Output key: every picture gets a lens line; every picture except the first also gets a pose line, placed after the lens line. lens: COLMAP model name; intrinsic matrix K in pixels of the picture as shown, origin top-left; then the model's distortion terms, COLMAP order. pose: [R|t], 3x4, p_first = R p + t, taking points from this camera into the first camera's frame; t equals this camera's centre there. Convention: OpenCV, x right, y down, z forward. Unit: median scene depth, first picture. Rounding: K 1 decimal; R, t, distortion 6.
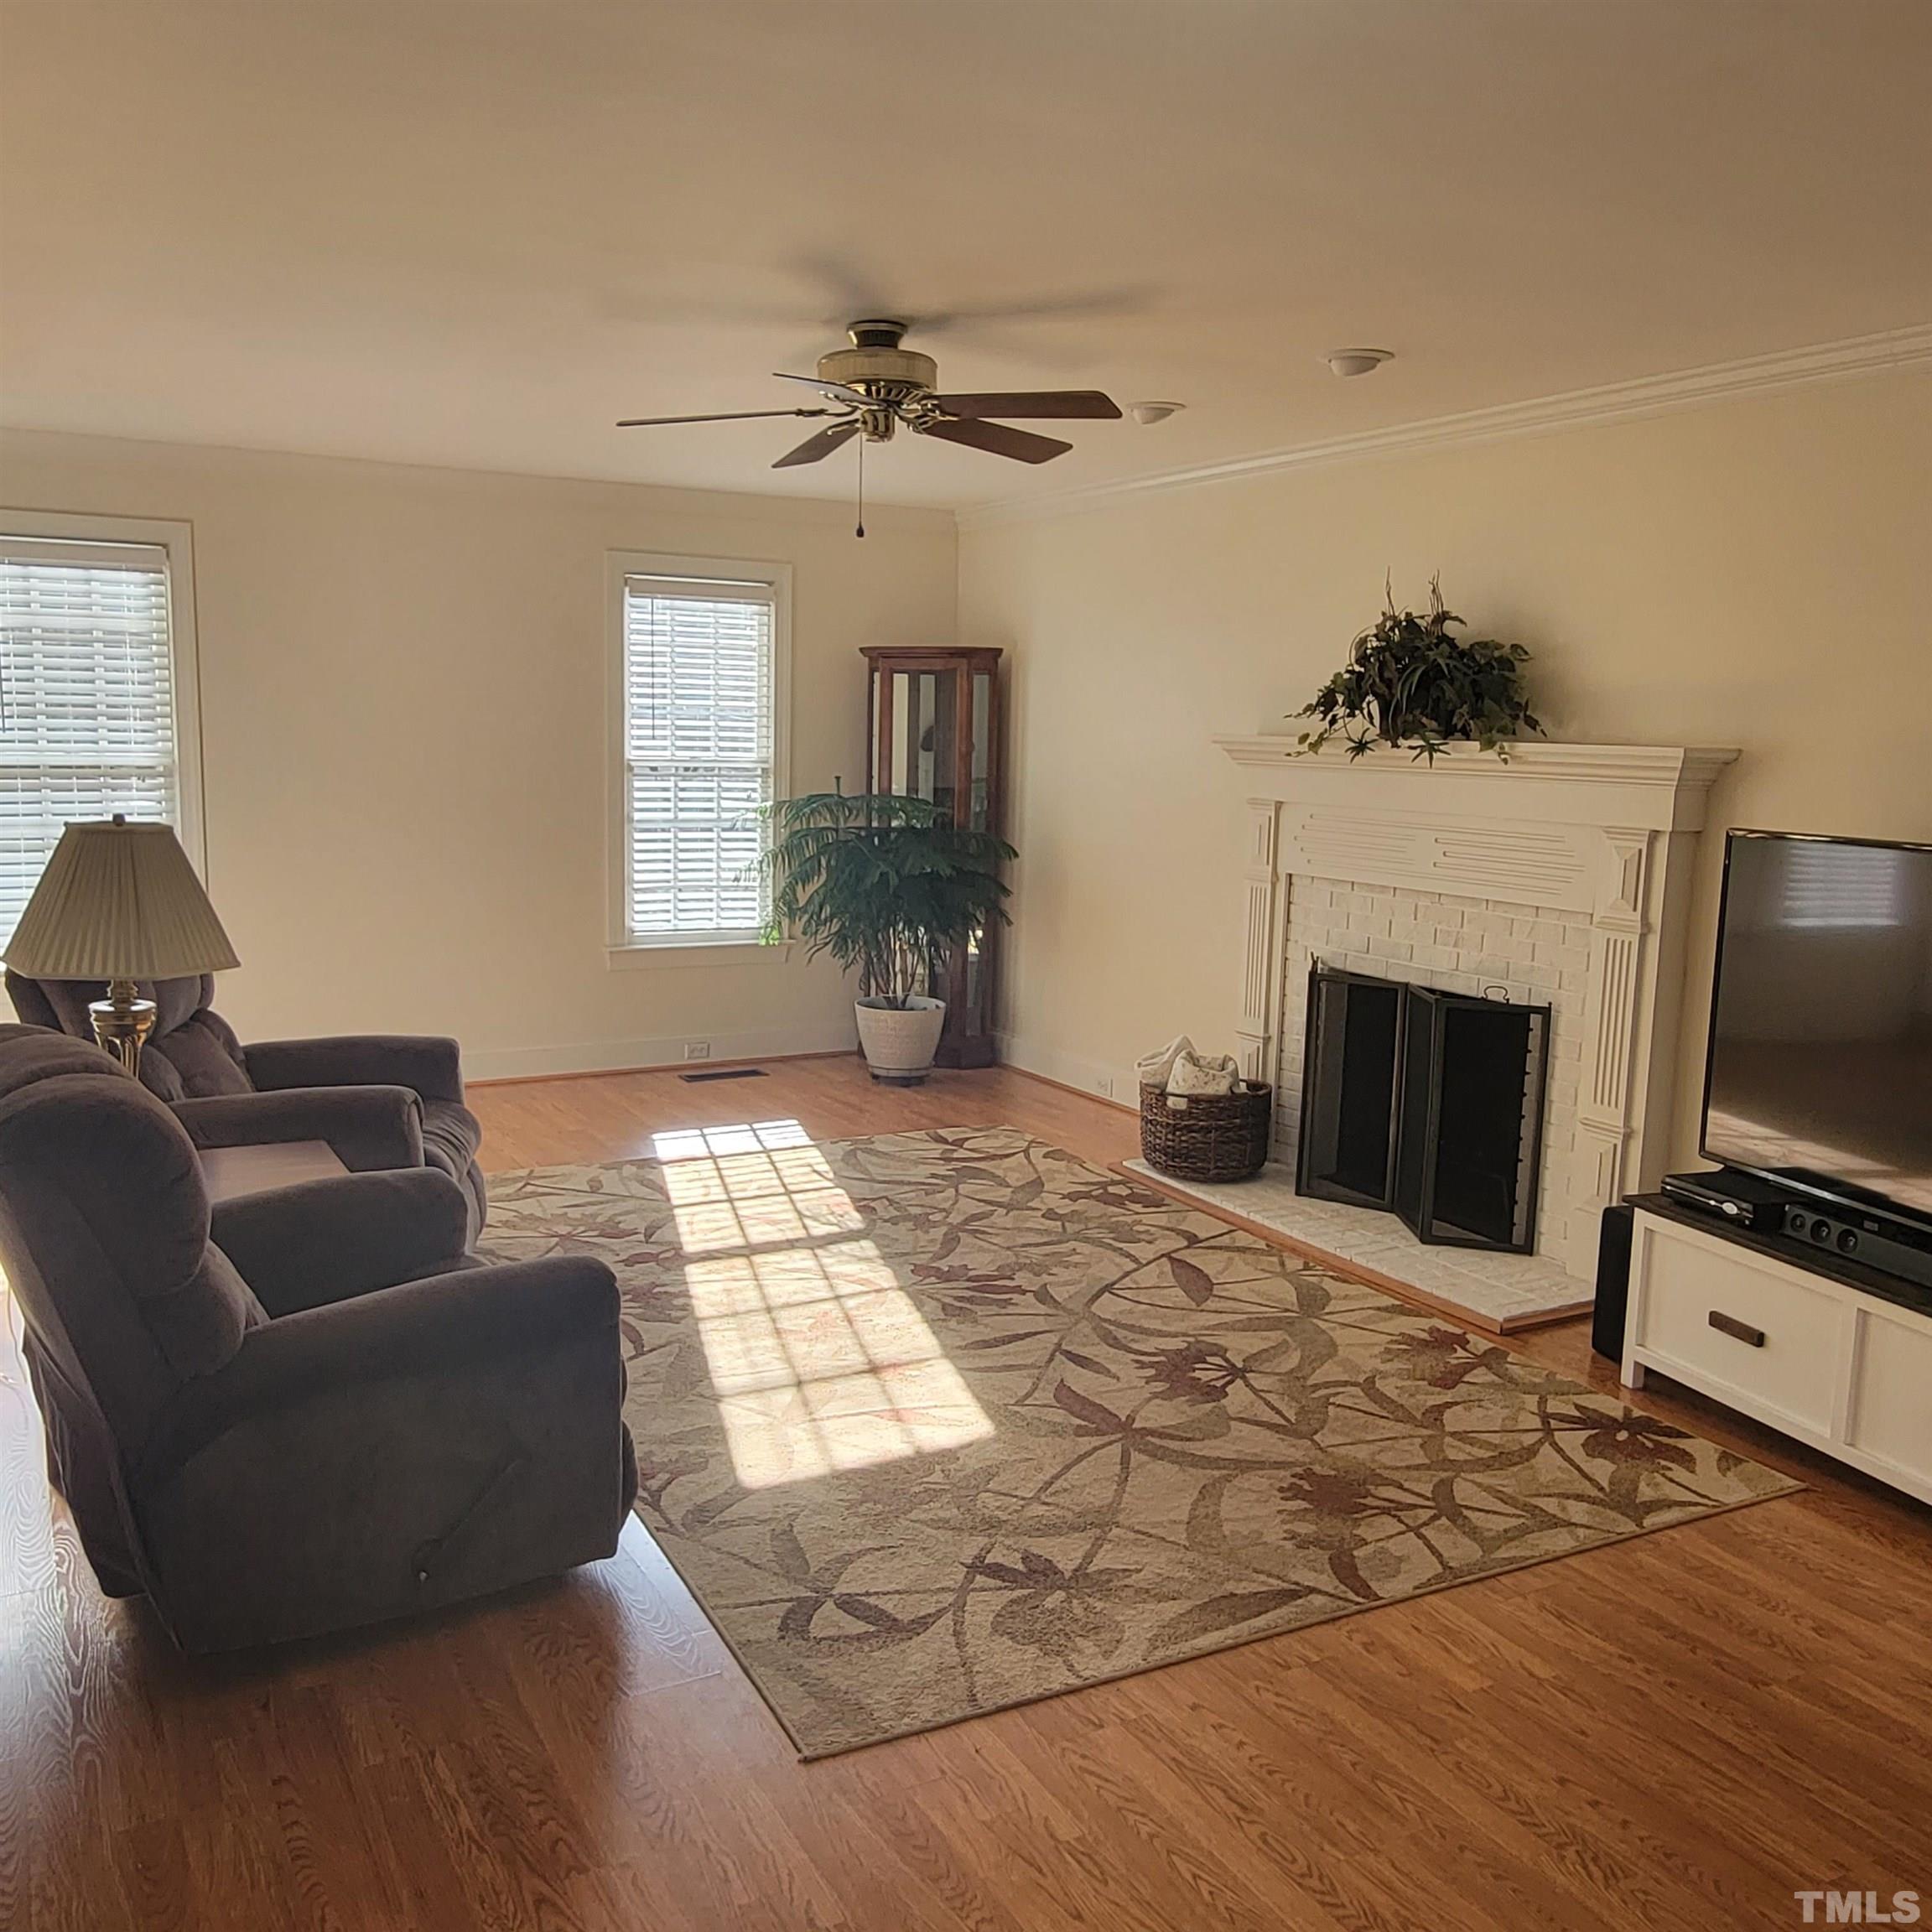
lens RADIAL K [[1711.5, 0, 961.5], [0, 1711.5, 967.7], [0, 0, 1]] dist [-0.003517, 0.004843]
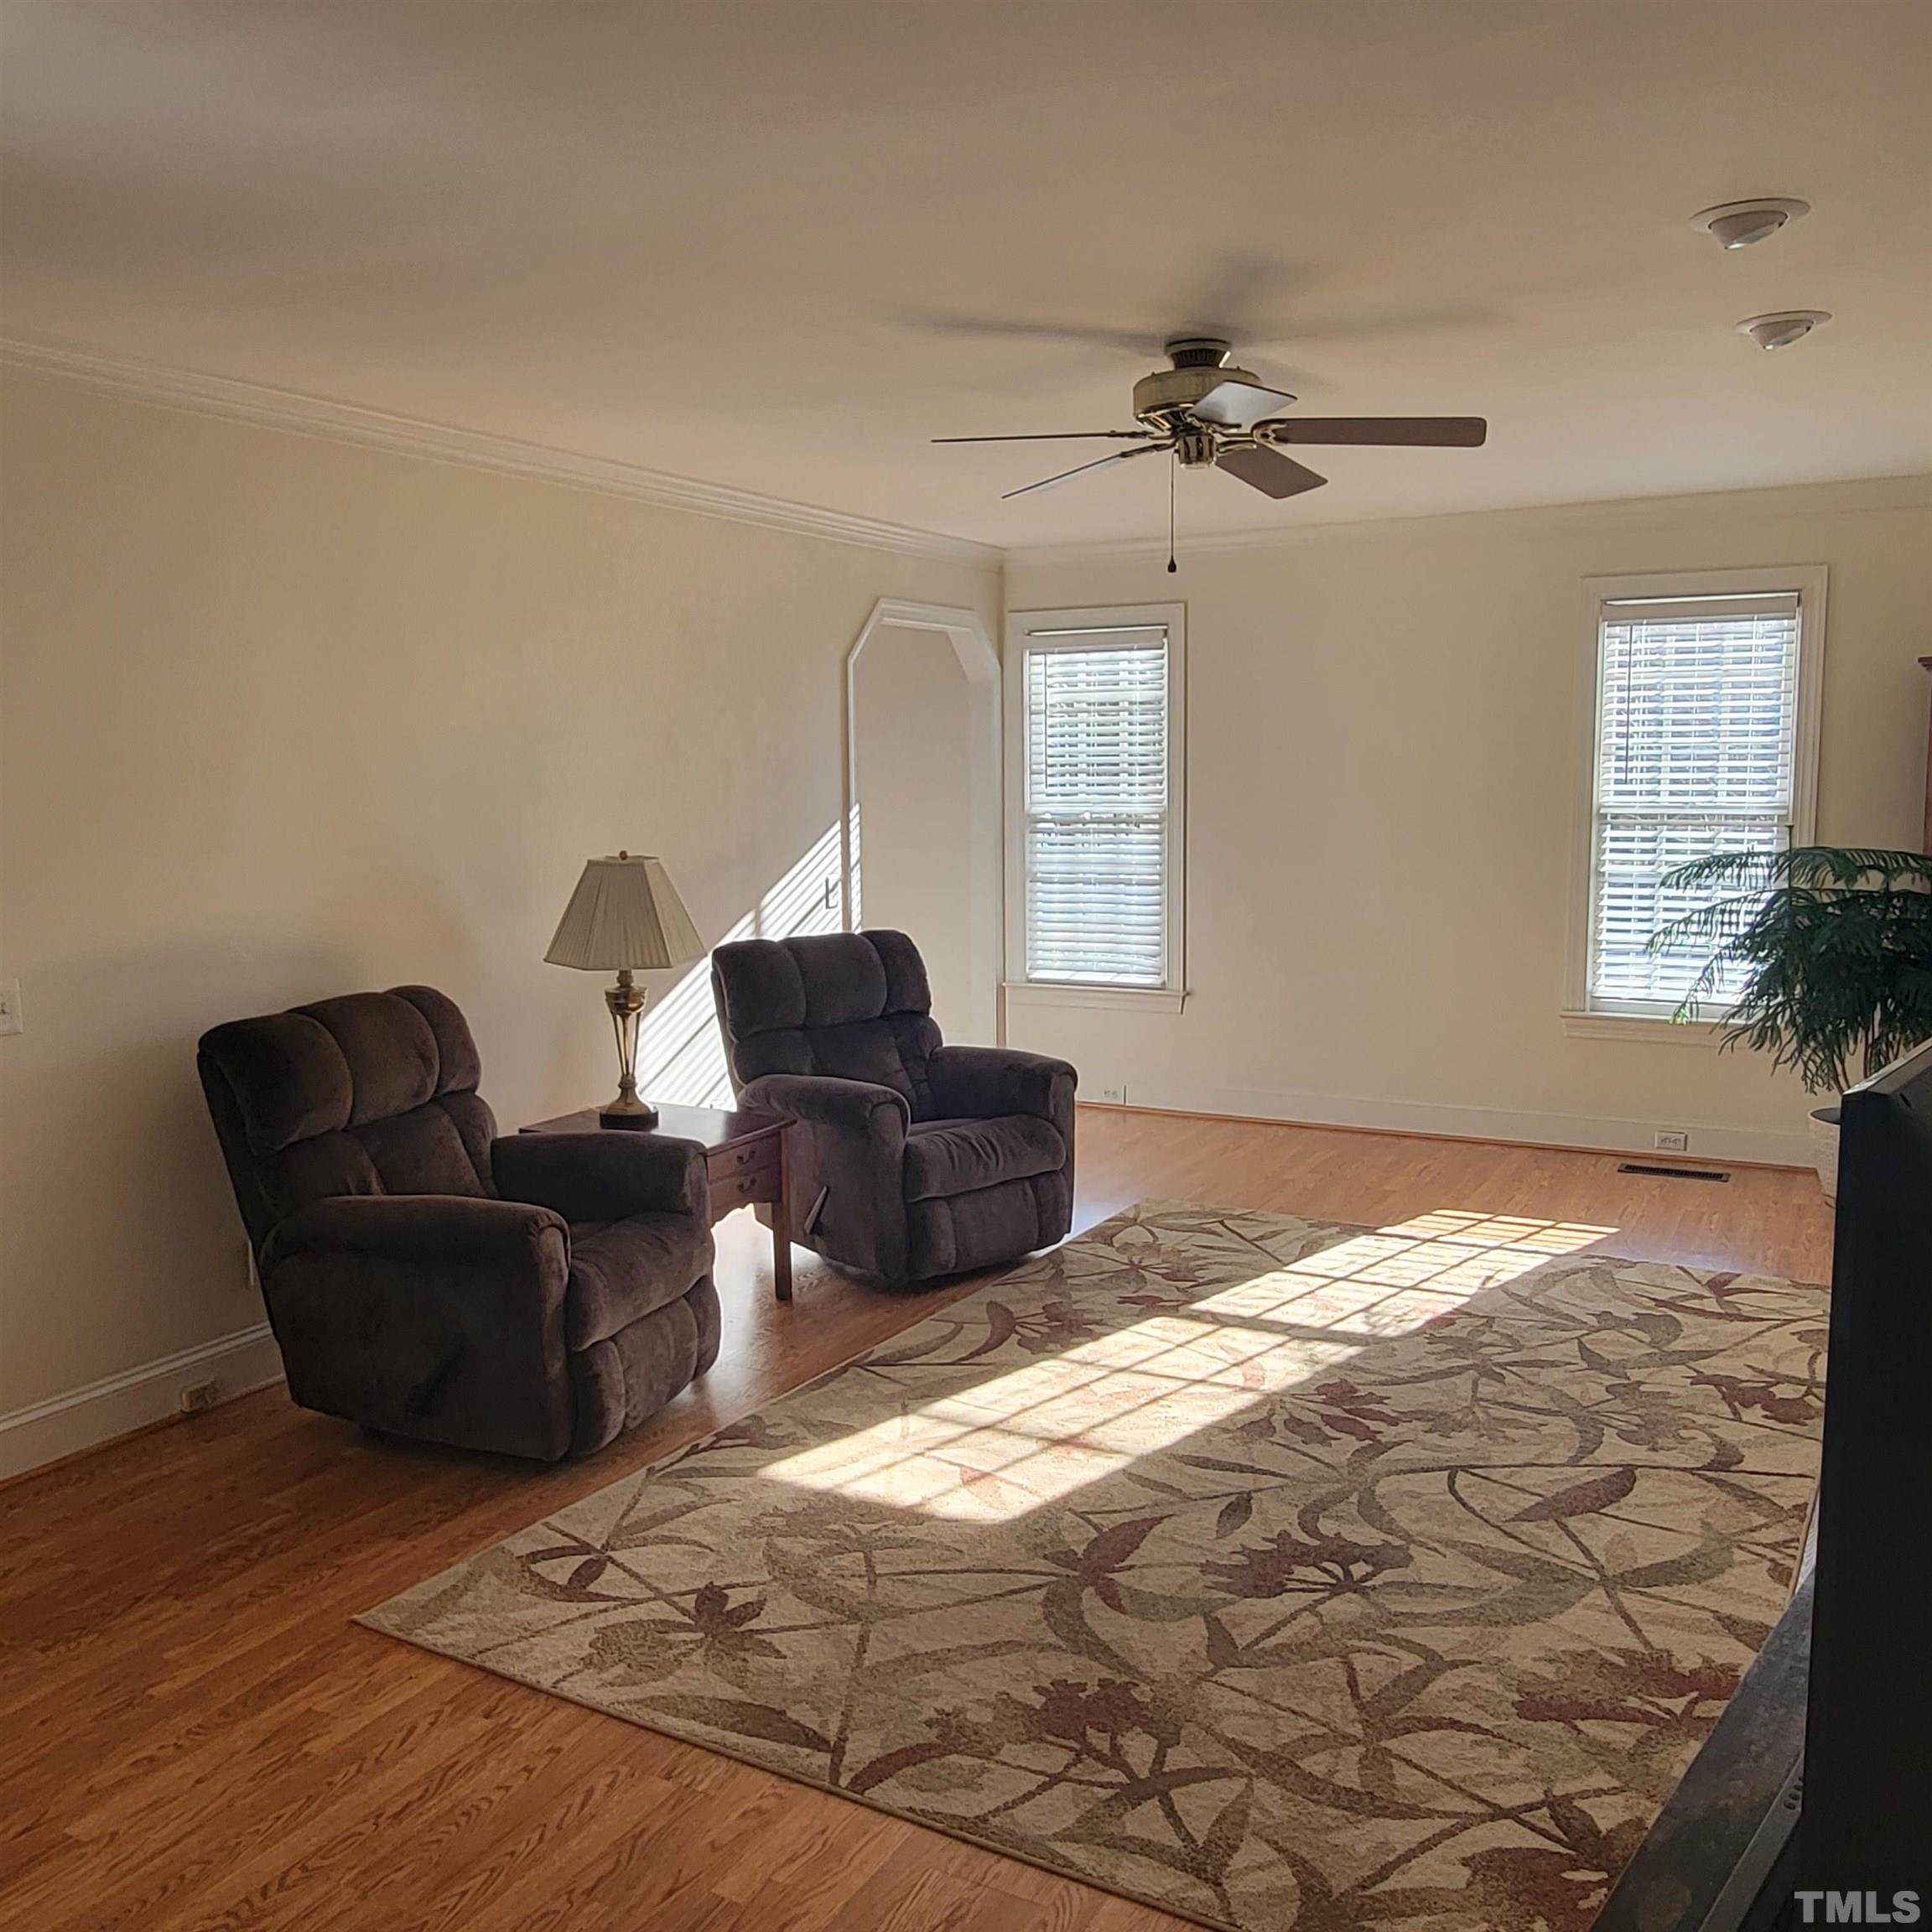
lens RADIAL K [[1711.5, 0, 915.5], [0, 1711.5, 963.6], [0, 0, 1]] dist [-0.003517, 0.004843]
pose [[0.534601, 0.069817, -0.842216, 0.578112], [-0.095373, 0.995199, 0.021960, -0.037312], [0.839705, 0.068585, 0.538694, 0.330436]]
